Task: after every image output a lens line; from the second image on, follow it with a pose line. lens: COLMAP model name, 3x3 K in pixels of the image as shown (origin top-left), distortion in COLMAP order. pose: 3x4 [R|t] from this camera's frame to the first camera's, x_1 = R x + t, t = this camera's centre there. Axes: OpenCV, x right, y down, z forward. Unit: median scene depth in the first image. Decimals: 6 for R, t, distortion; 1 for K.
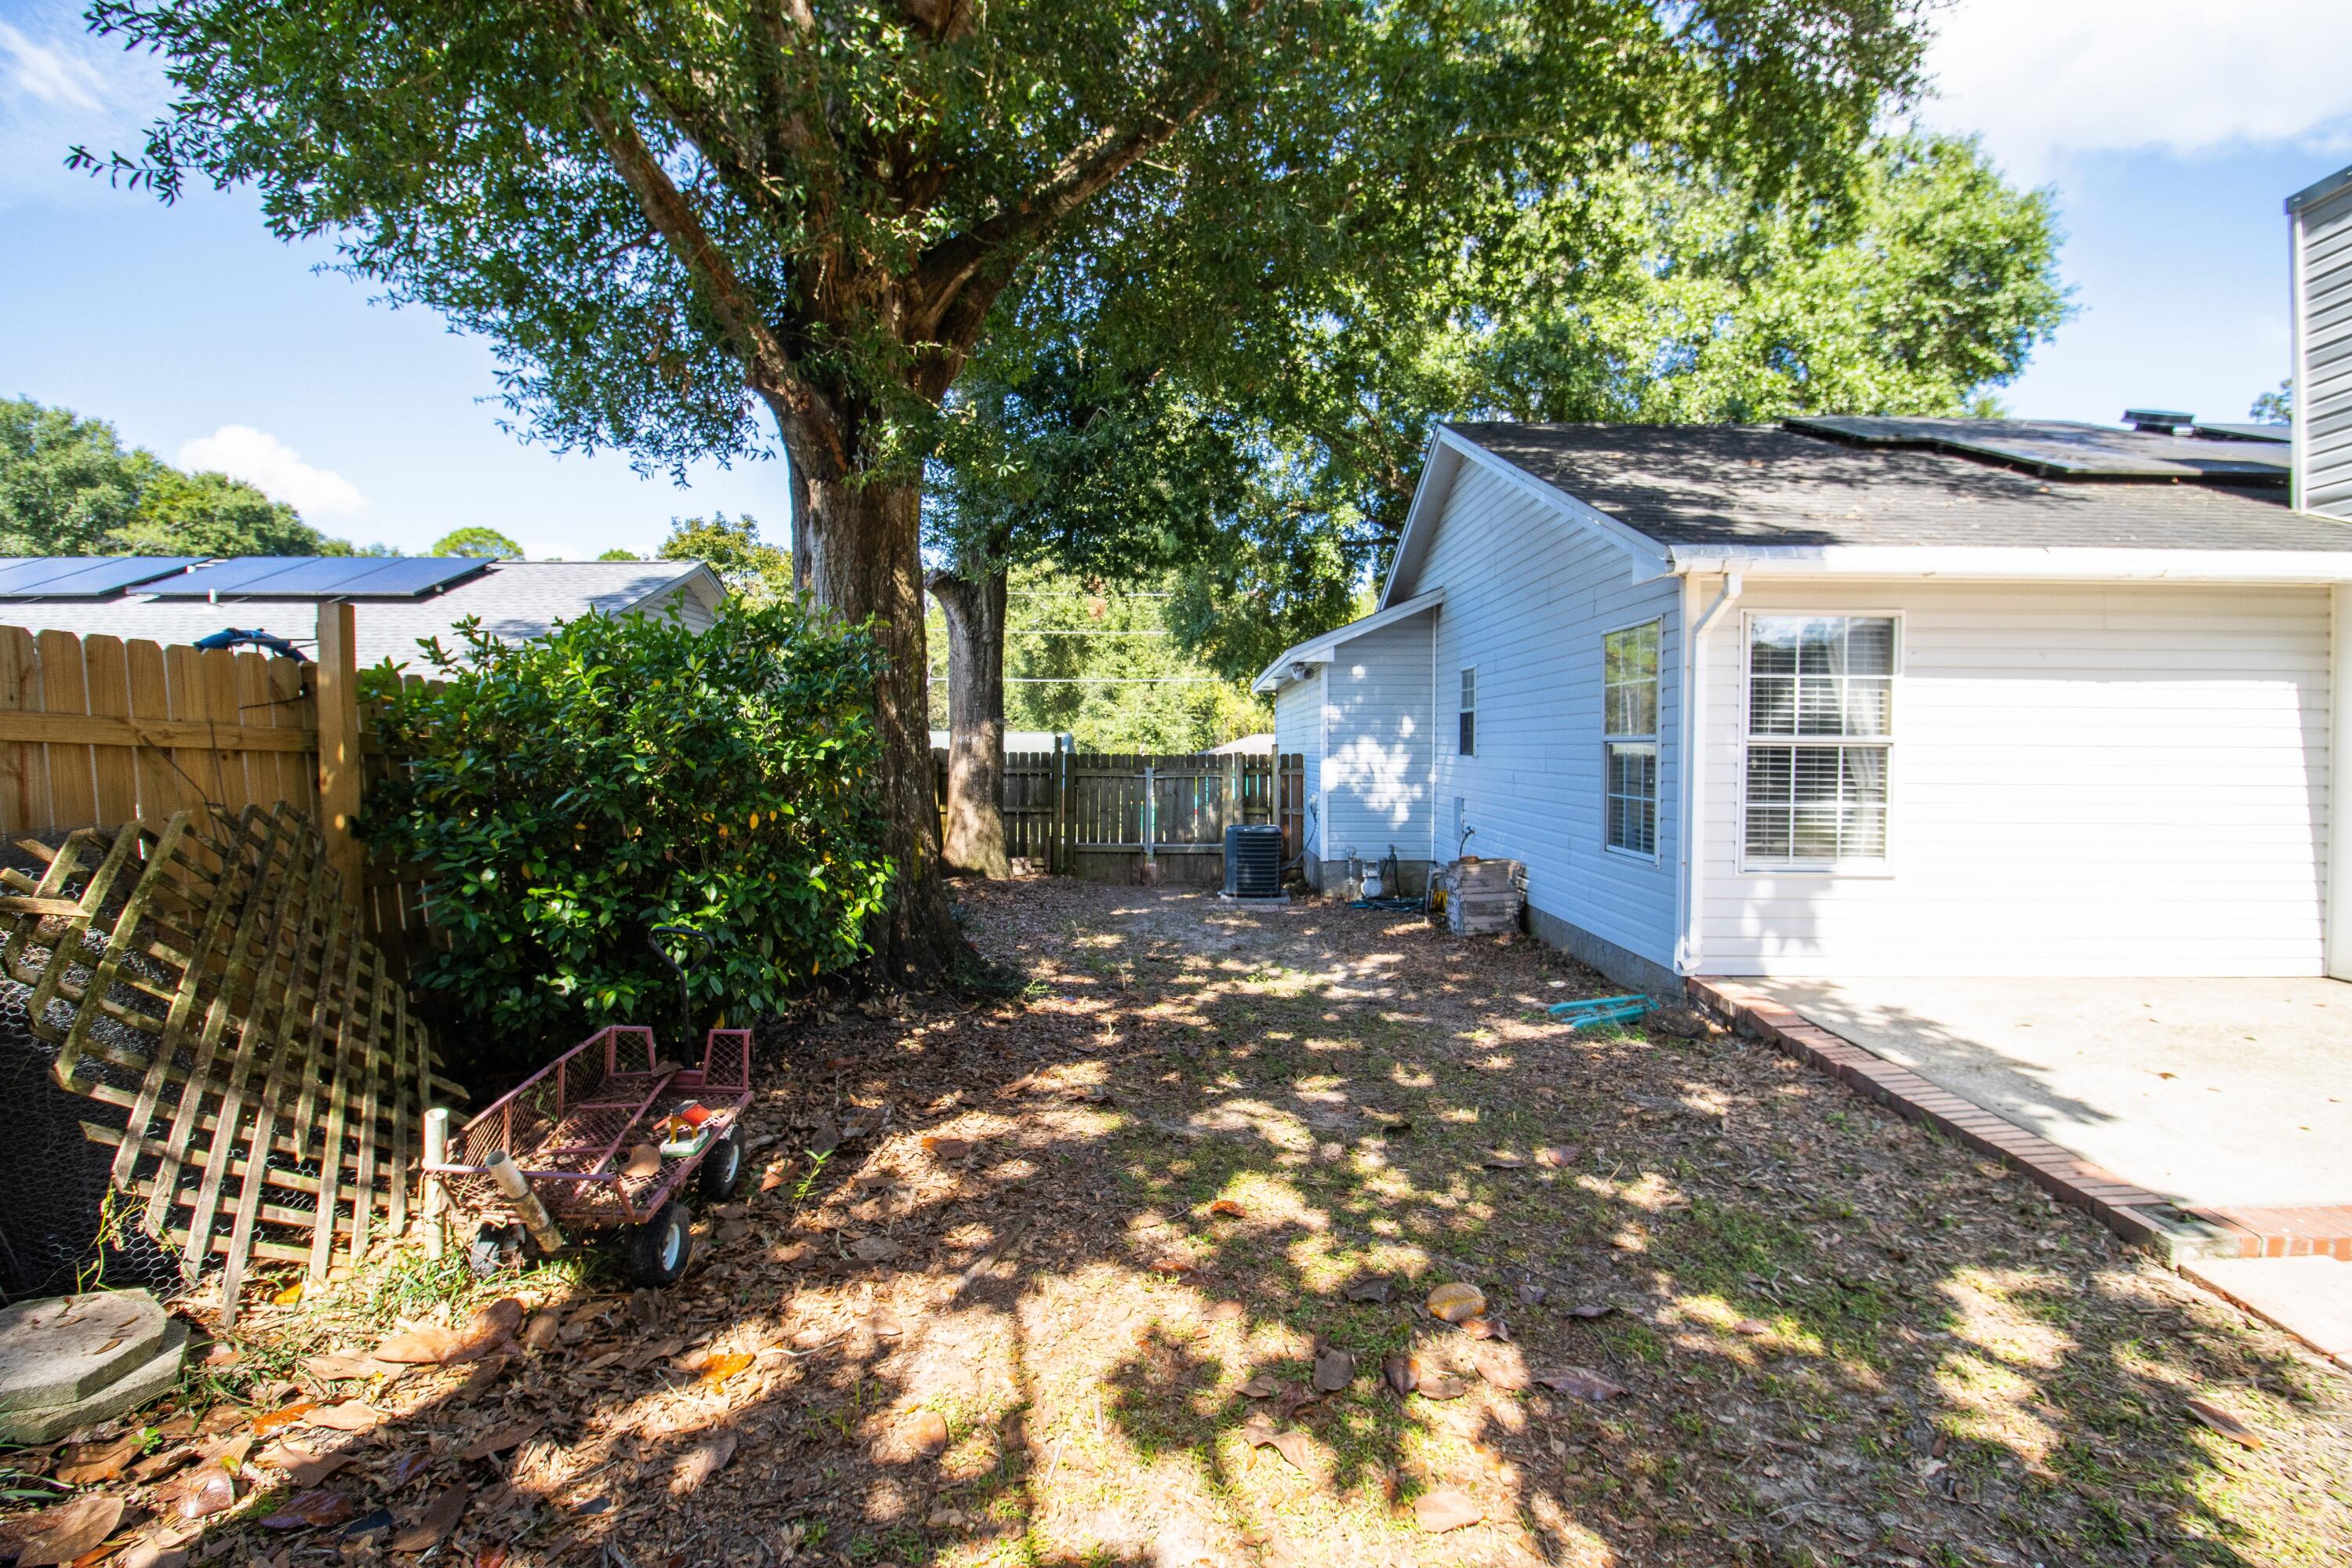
lens RADIAL K [[1107.2, 0, 1184.3], [0, 1107.2, 767.9], [0, 0, 1]] dist [0.003302, -0.014736]
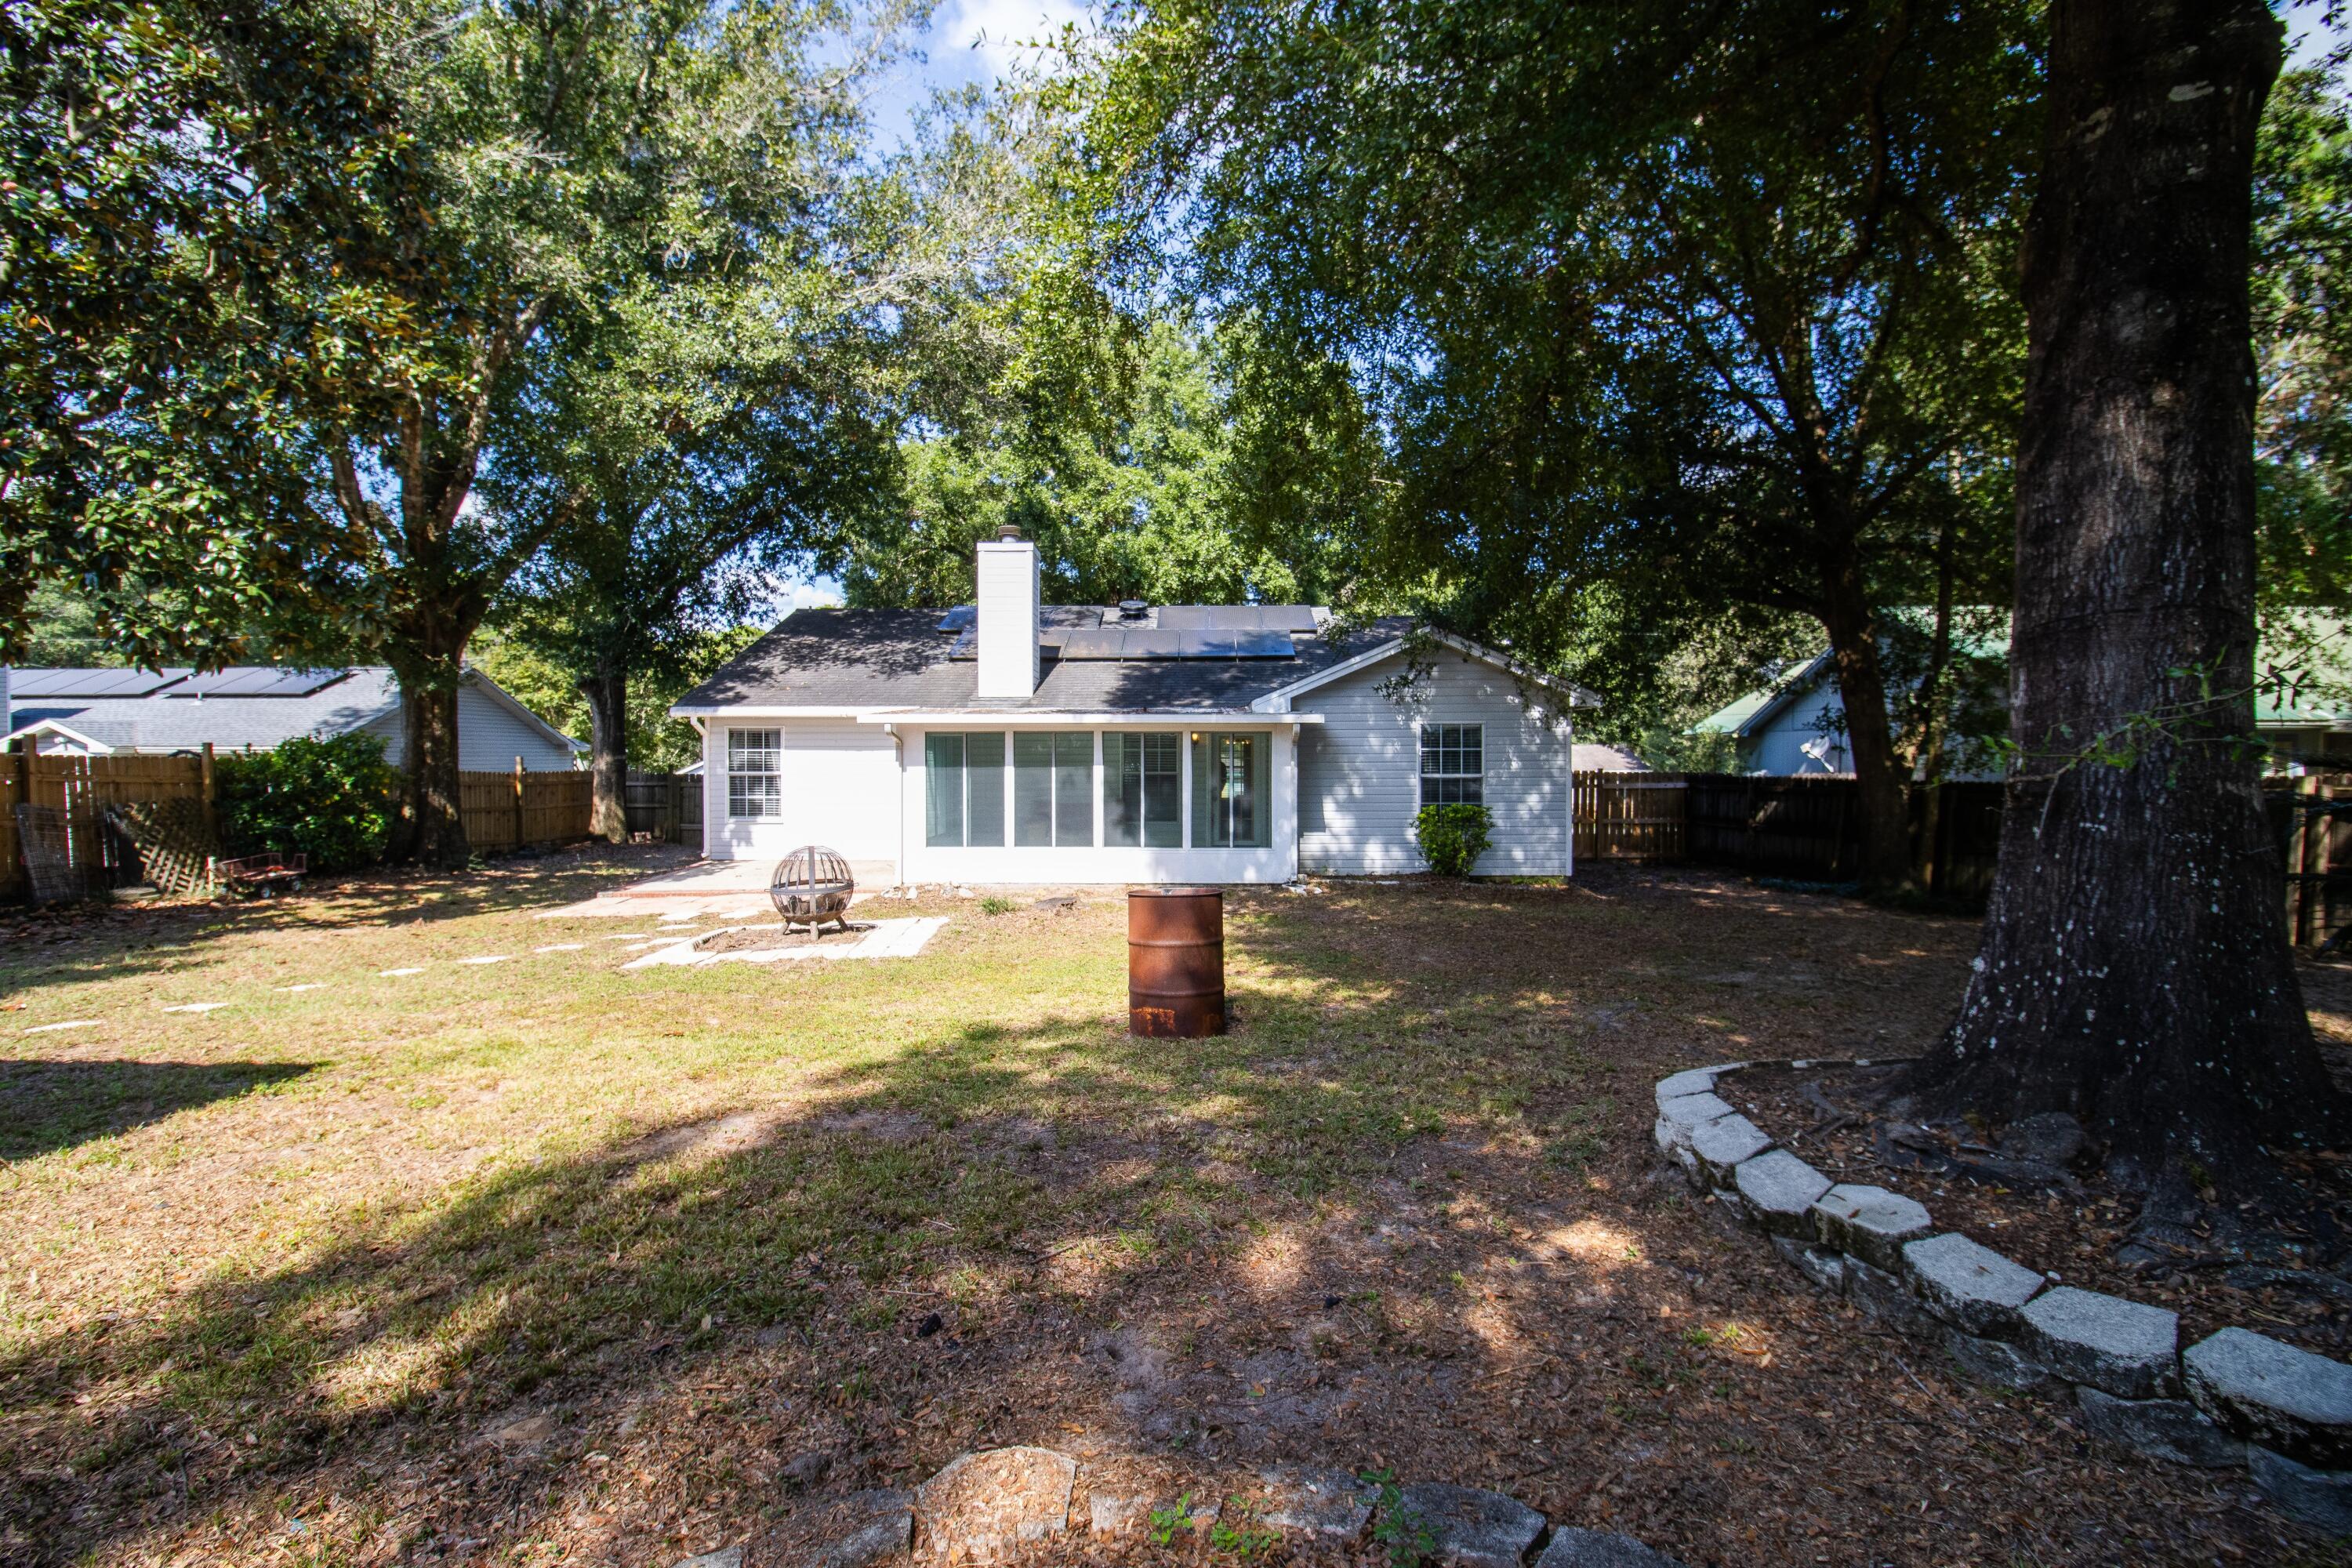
lens RADIAL K [[1107.2, 0, 1184.3], [0, 1107.2, 767.9], [0, 0, 1]] dist [0.003302, -0.014736]
pose [[0.999835, -0.009597, -0.015443, 1.702855], [0.009440, 0.999903, -0.010225, -0.000494], [0.015540, 0.010077, 0.999828, -1.748889]]
